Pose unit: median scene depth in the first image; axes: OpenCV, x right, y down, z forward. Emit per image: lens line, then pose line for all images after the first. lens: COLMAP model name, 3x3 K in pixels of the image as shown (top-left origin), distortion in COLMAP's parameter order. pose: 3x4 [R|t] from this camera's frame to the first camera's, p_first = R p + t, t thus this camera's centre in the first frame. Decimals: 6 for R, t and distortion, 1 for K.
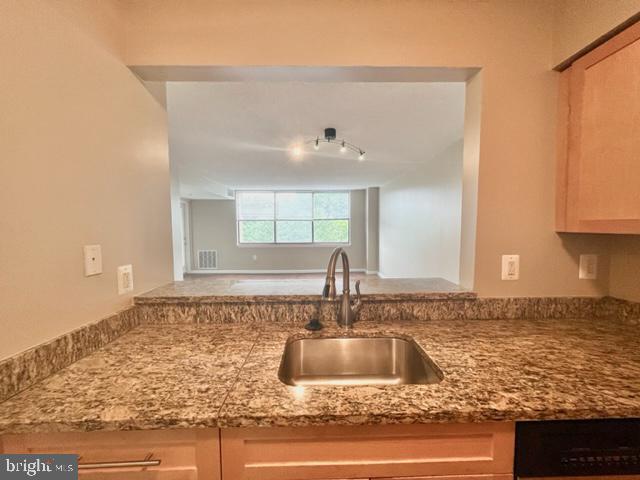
lens RADIAL K [[258.5, 0, 322.1], [0, 258.5, 241.2], [0, 0, 1]] dist [-0.003140, -0.000366]
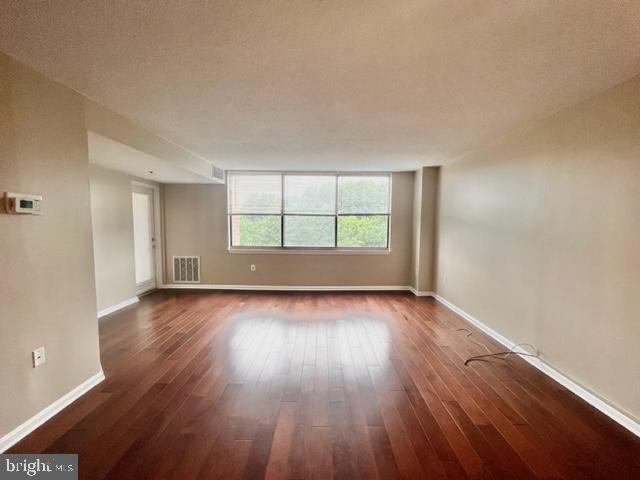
lens RADIAL K [[258.5, 0, 322.1], [0, 258.5, 241.2], [0, 0, 1]] dist [-0.003140, -0.000366]
pose [[0.999519, 0.013758, -0.027797, -0.057088], [-0.013376, 0.999814, 0.013889, -0.020812], [0.027983, -0.013510, 0.999517, 0.315292]]
